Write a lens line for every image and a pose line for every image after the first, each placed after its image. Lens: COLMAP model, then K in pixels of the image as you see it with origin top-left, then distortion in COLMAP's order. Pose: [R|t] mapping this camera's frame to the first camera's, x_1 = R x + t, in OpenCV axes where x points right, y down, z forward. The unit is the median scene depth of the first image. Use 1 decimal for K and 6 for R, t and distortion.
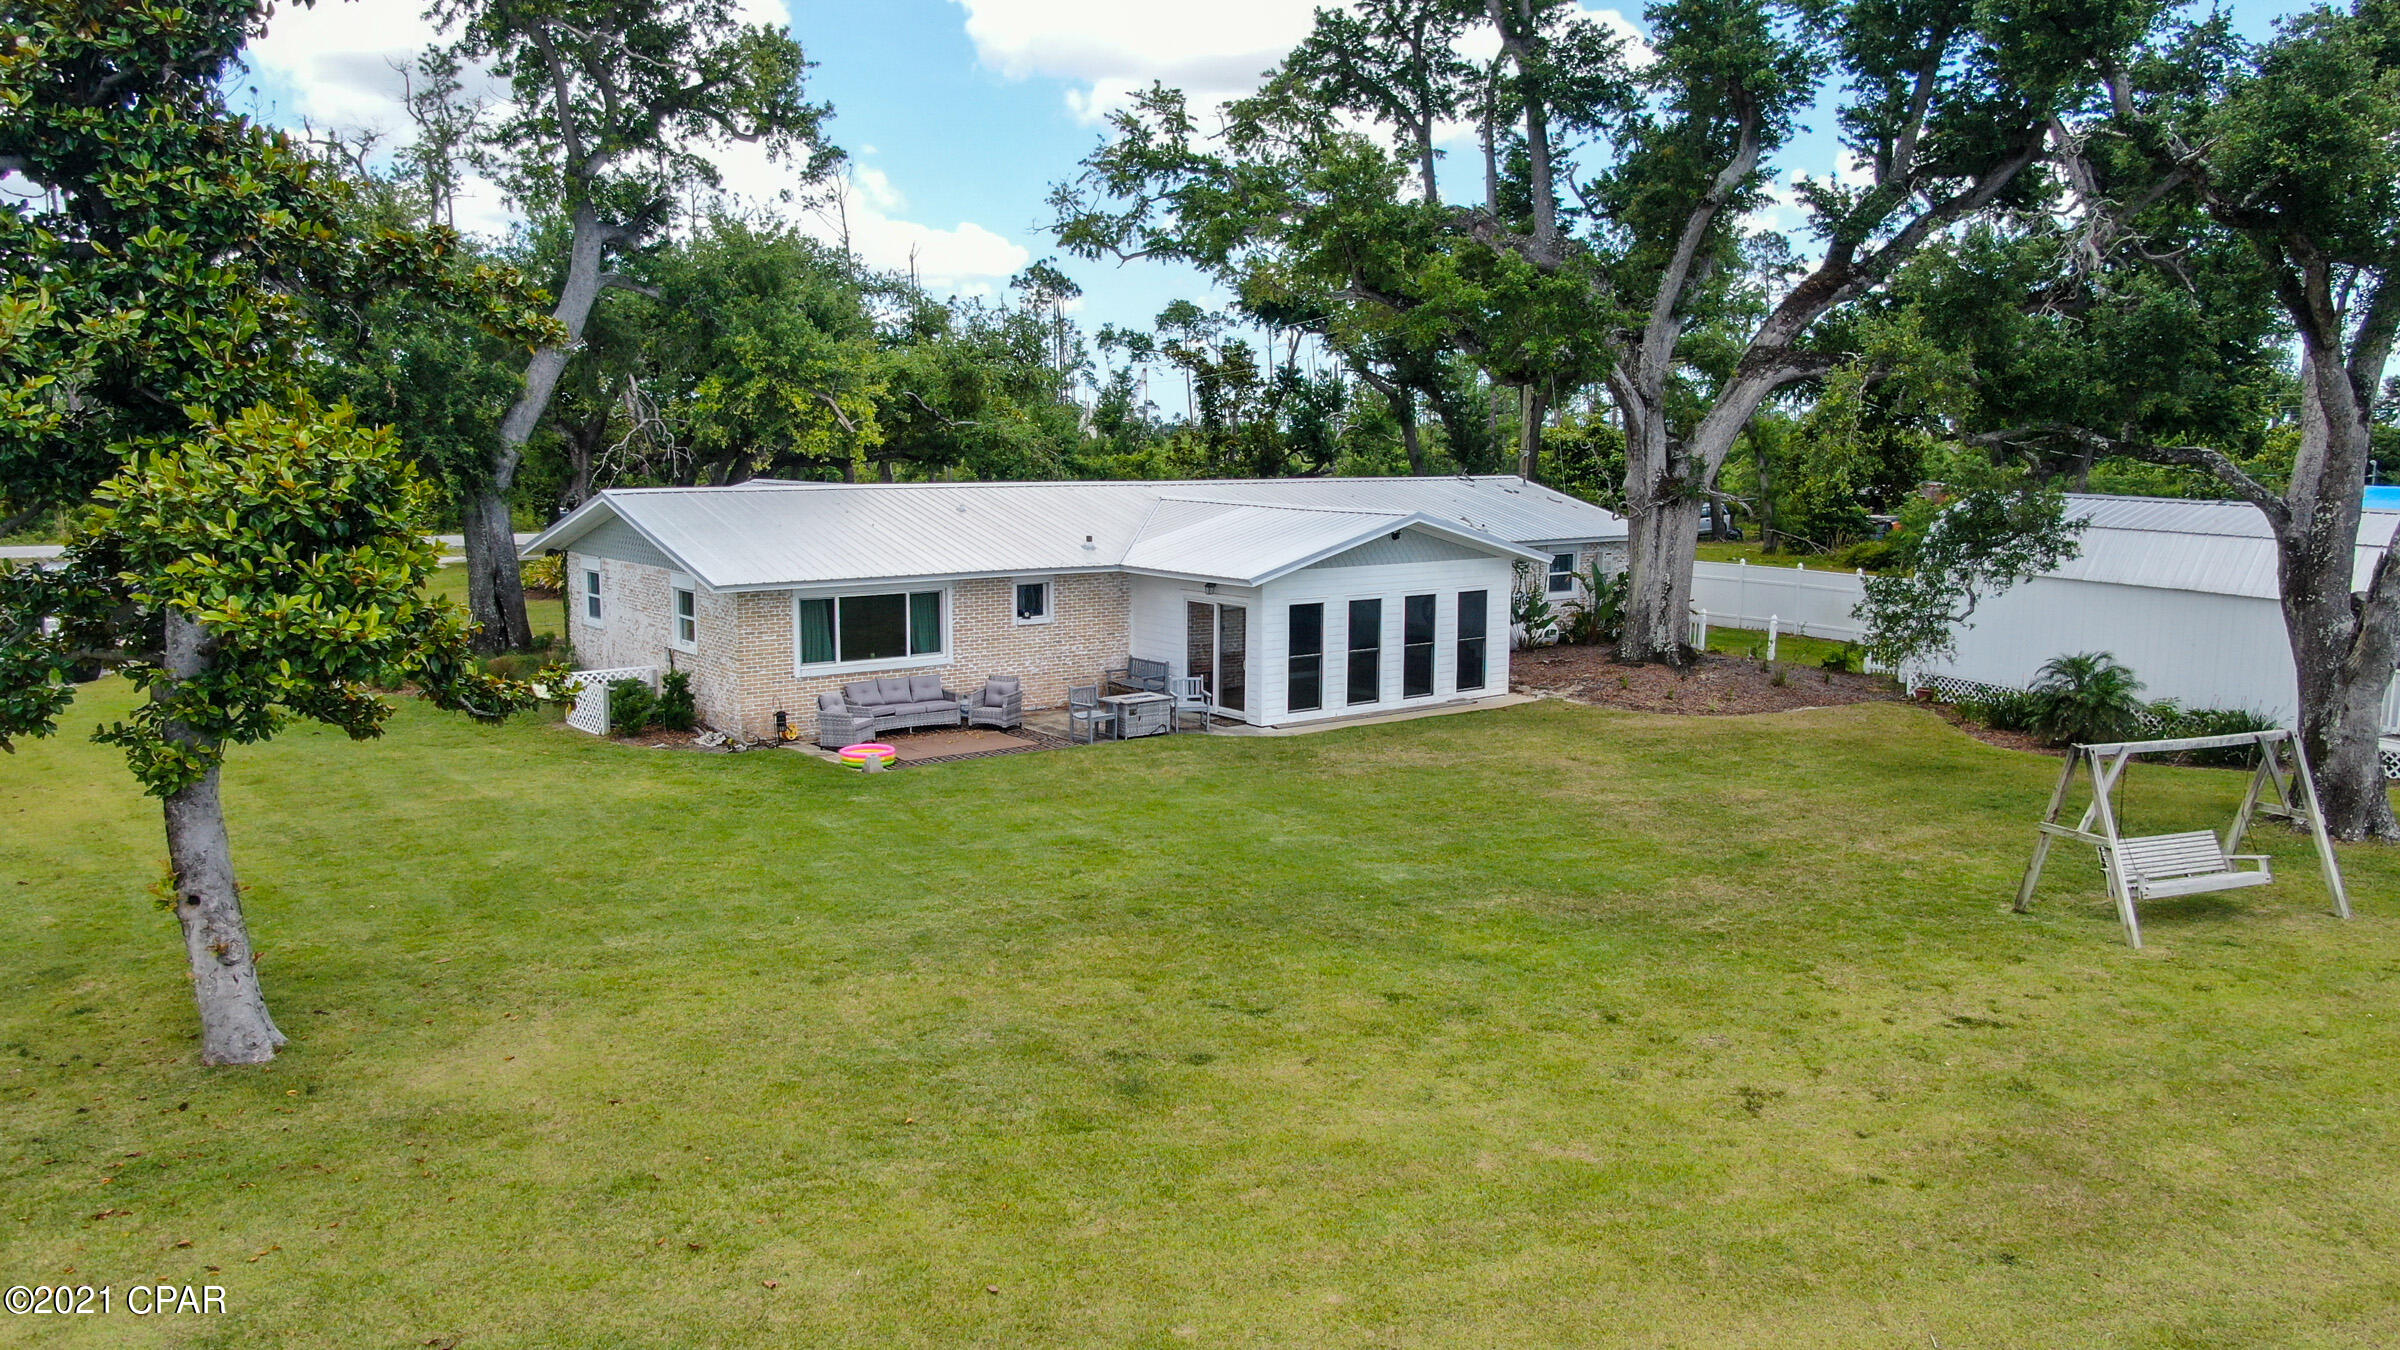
lens RADIAL K [[1719.1, 0, 1200.0], [0, 1719.1, 675.0], [0, 0, 1]] dist [-0.031766, 0.001753]
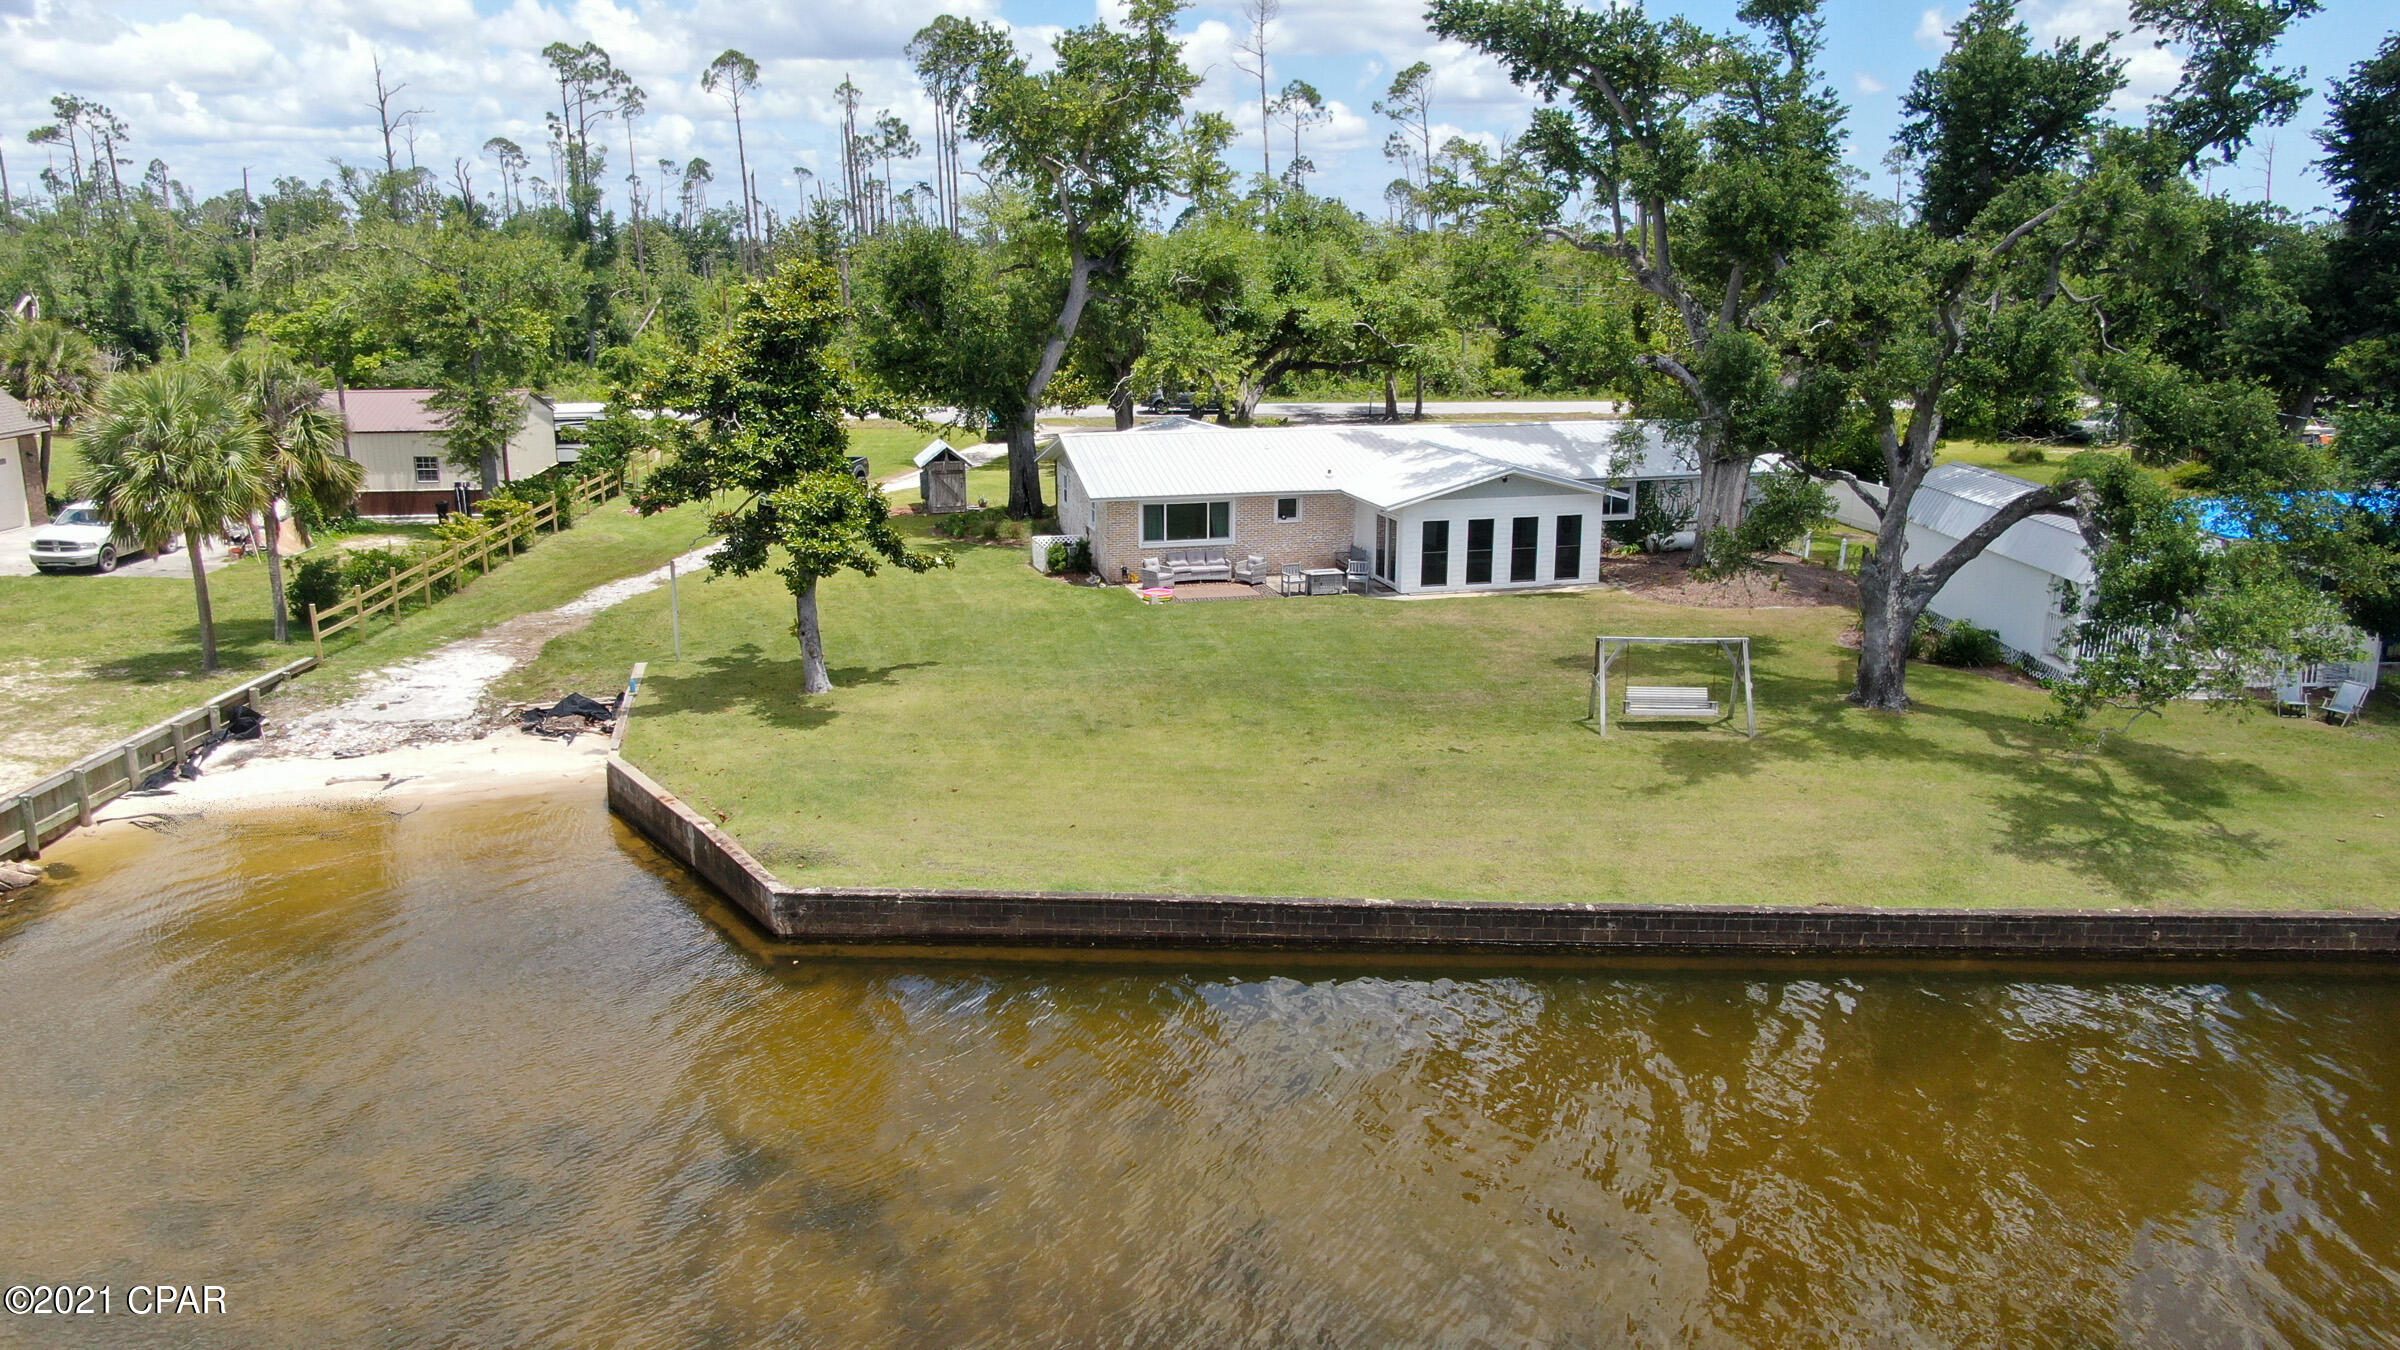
lens RADIAL K [[1719.1, 0, 1200.0], [0, 1719.1, 675.0], [0, 0, 1]] dist [-0.031766, 0.001753]
pose [[0.919441, 0.089380, -0.382935, 0.482754], [-0.049993, 0.992493, 0.111621, -0.065202], [0.390037, -0.083485, 0.917007, -0.589927]]
